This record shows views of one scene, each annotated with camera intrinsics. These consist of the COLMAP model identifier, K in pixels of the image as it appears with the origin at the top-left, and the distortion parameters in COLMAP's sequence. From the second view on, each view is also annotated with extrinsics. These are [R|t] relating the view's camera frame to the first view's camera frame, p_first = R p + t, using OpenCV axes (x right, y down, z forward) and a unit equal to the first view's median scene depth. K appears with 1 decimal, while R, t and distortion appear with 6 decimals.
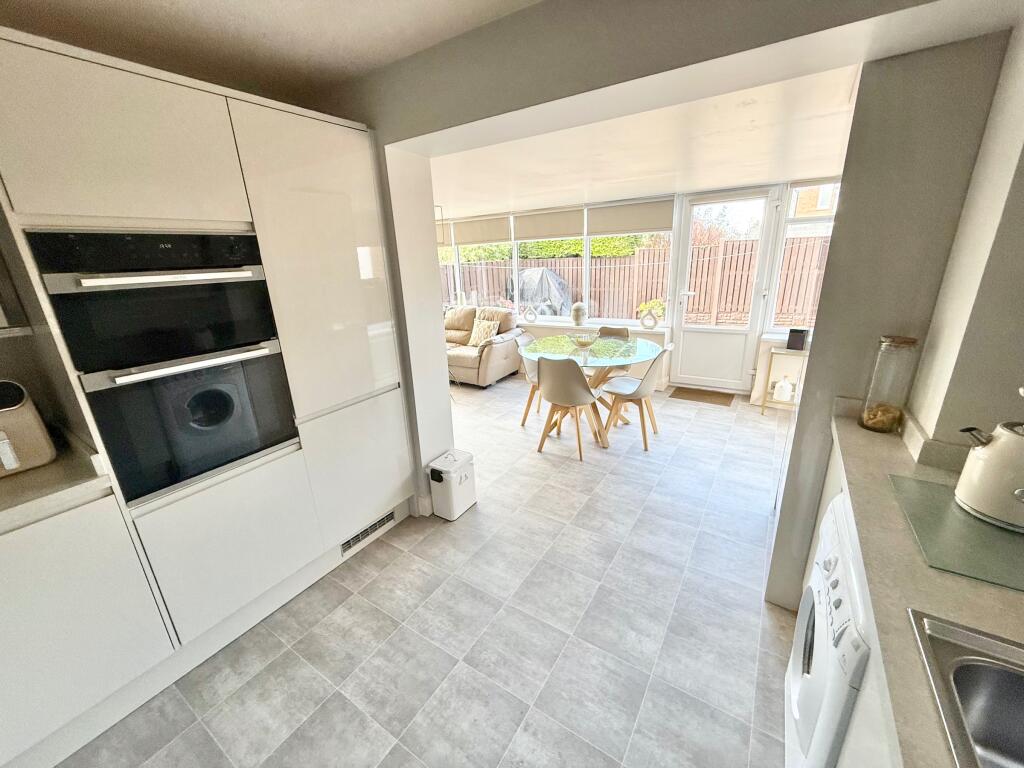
lens RADIAL K [[408.6, 0, 508.0], [0, 408.6, 382.0], [0, 0, 1]] dist [0.001774, 0.000381]
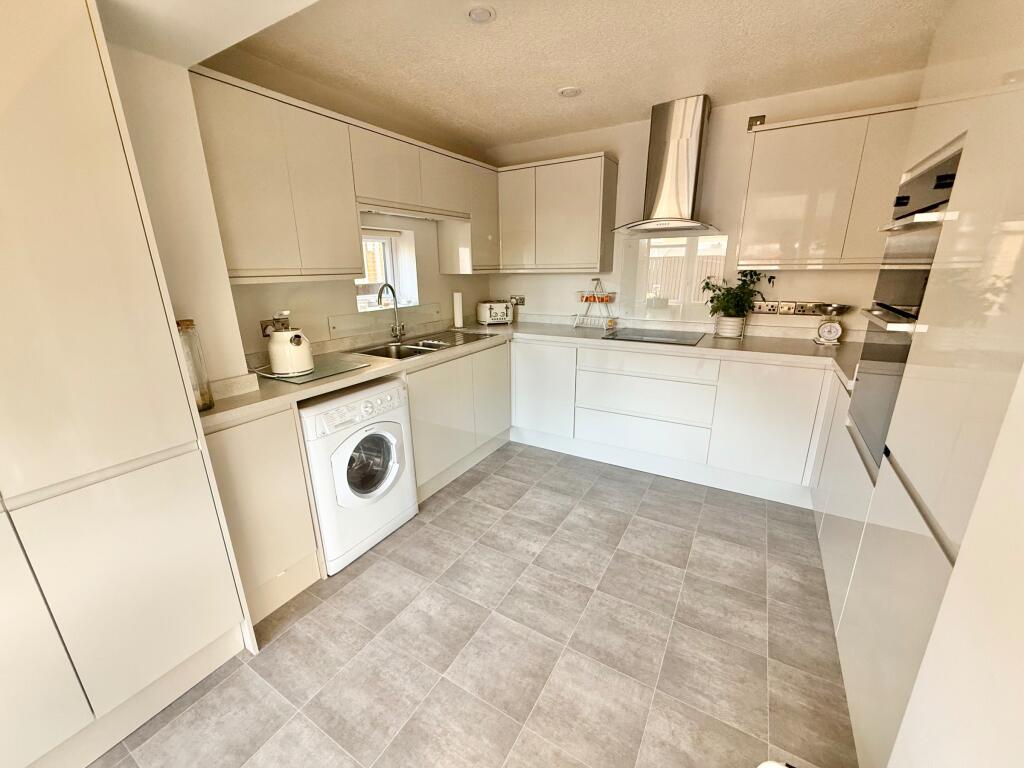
lens RADIAL K [[408.6, 0, 509.4], [0, 408.6, 382.7], [0, 0, 1]] dist [0.001774, 0.000381]
pose [[-0.997627, 0.063905, -0.025624, 0.106004], [0.039608, 0.837092, 0.545626, -0.394720], [0.056318, 0.543317, -0.837637, 1.539587]]
